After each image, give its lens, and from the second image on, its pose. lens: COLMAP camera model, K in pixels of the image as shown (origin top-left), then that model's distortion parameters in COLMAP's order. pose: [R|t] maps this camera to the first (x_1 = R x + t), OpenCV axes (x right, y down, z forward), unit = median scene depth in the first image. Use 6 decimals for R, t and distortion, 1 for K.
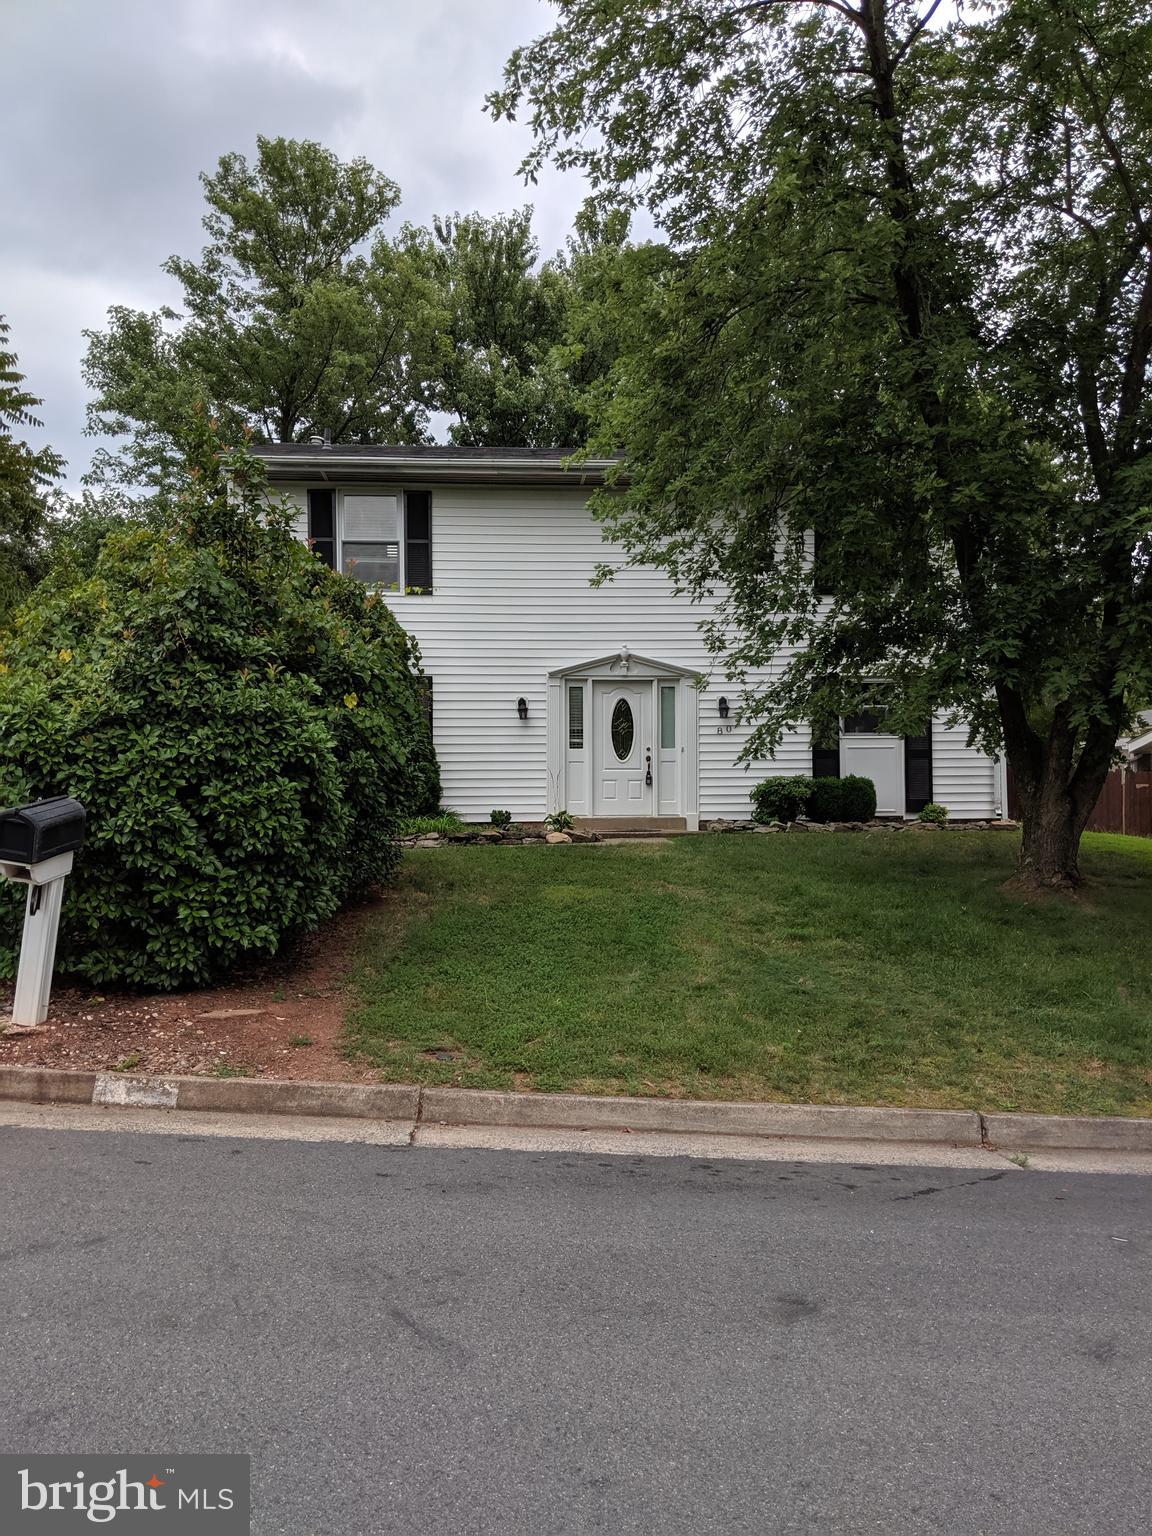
lens RADIAL K [[1229.5, 0, 578.5], [0, 1229.5, 771.5], [0, 0, 1]] dist [0.065822, -0.108137]
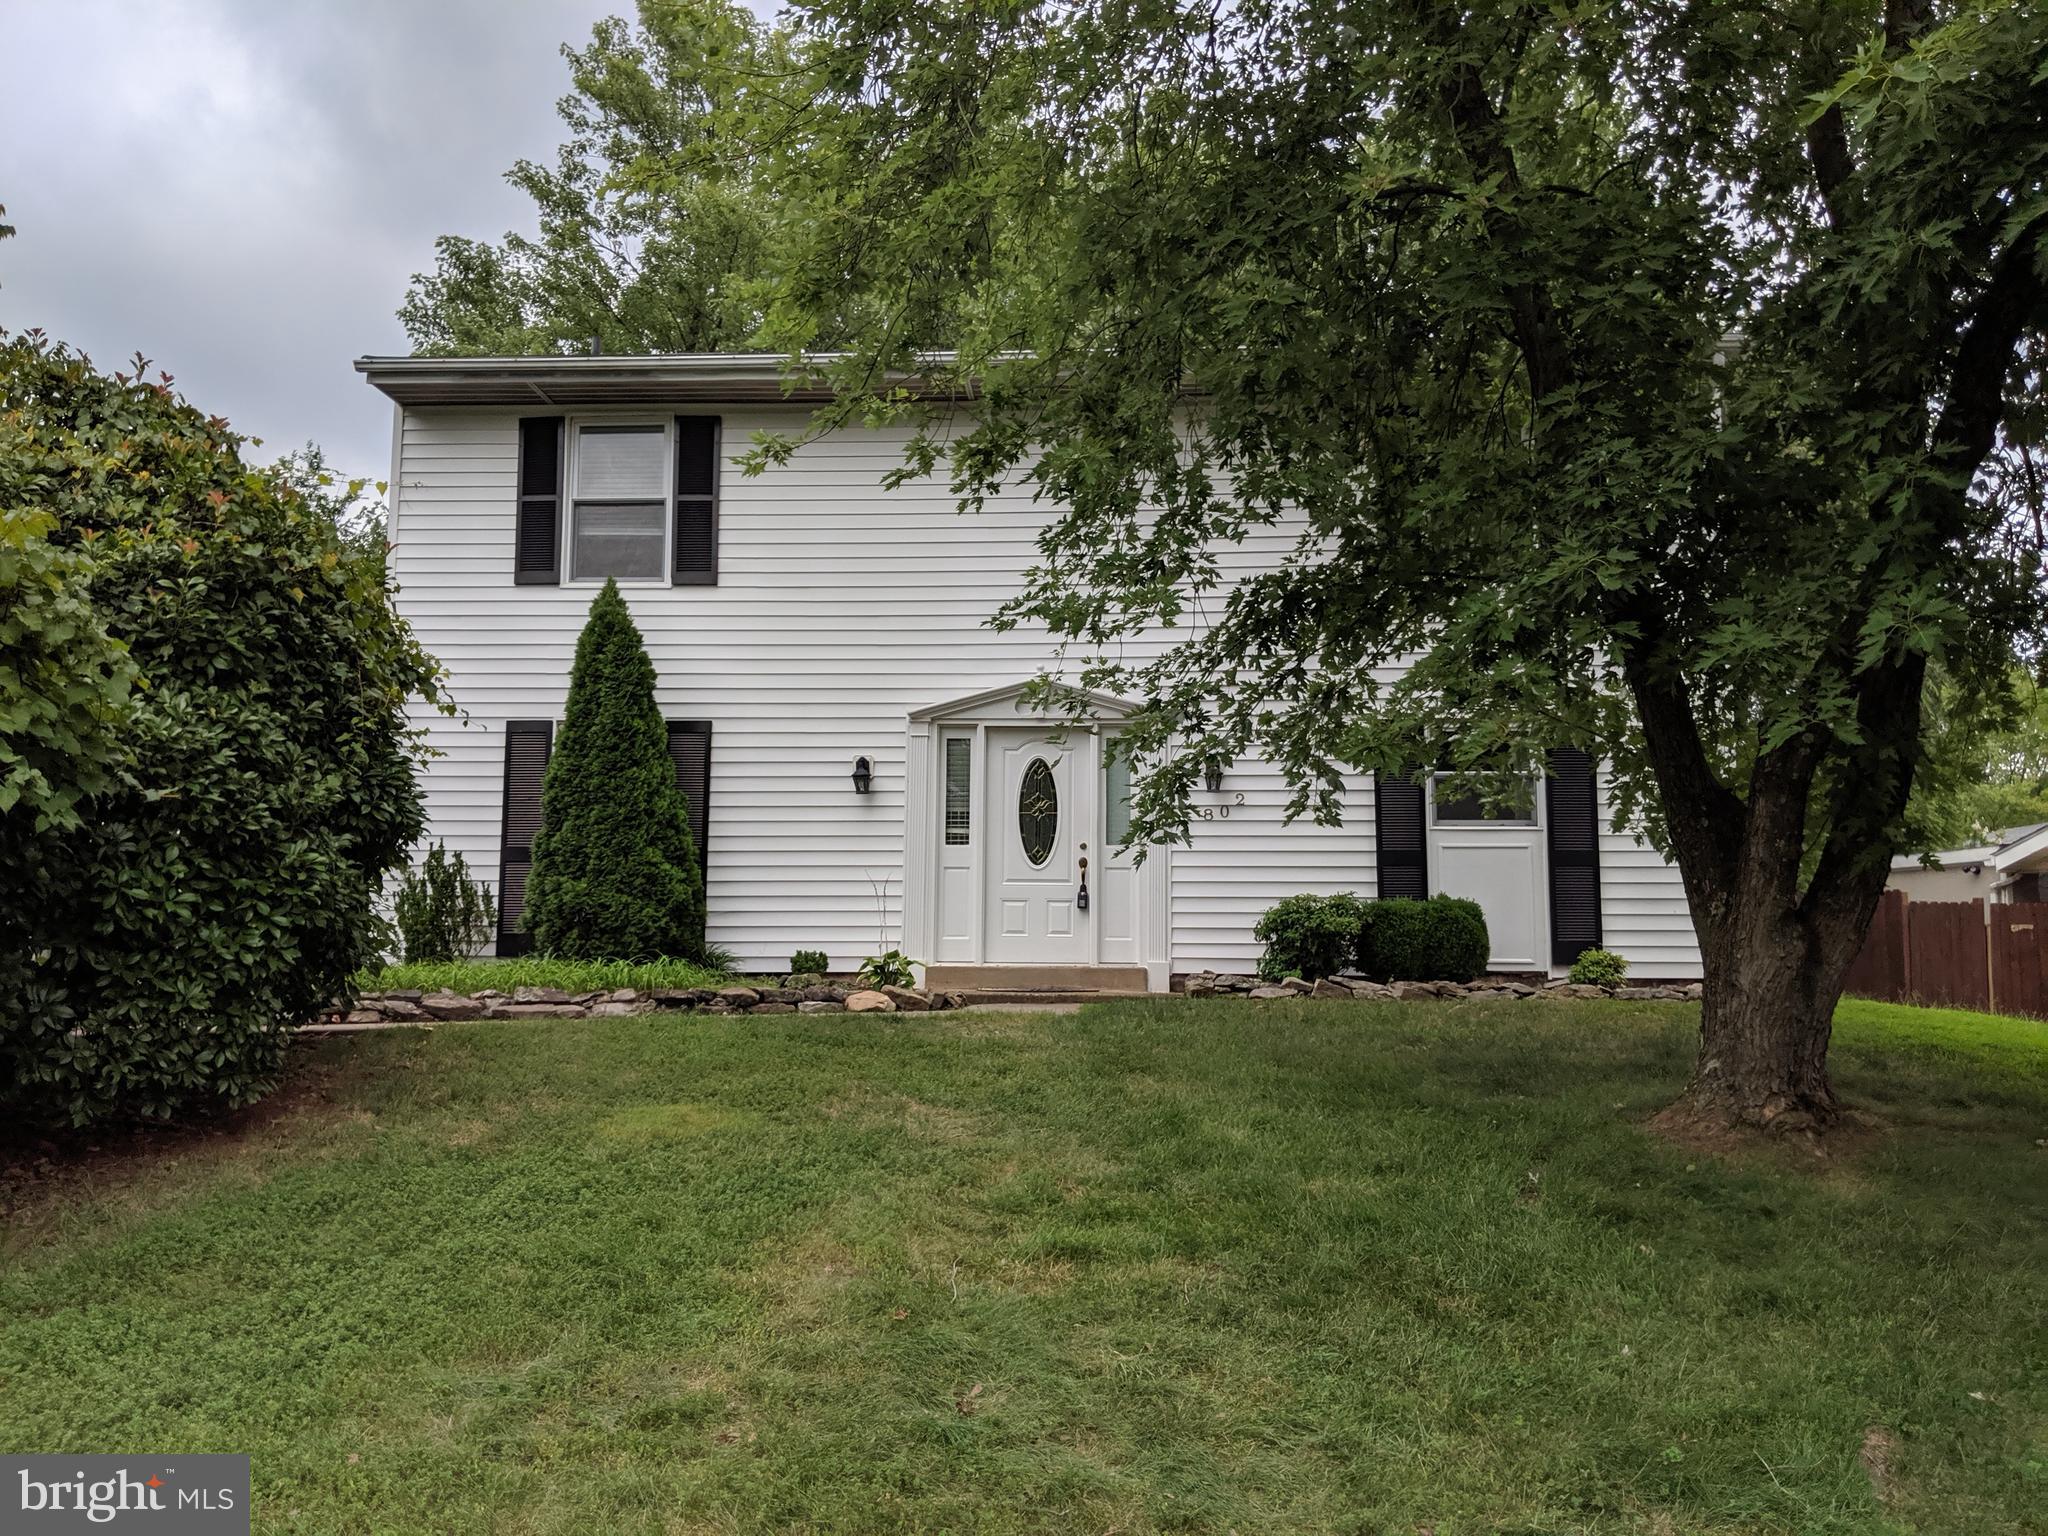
lens RADIAL K [[1639.3, 0, 1029.8], [0, 1639.3, 764.7], [0, 0, 1]] dist [0.065822, -0.108137]
pose [[0.992203, -0.003462, -0.124581, 0.128834], [-0.007801, 0.995928, -0.089810, 0.012474], [0.124385, 0.090081, 0.988137, 0.242917]]
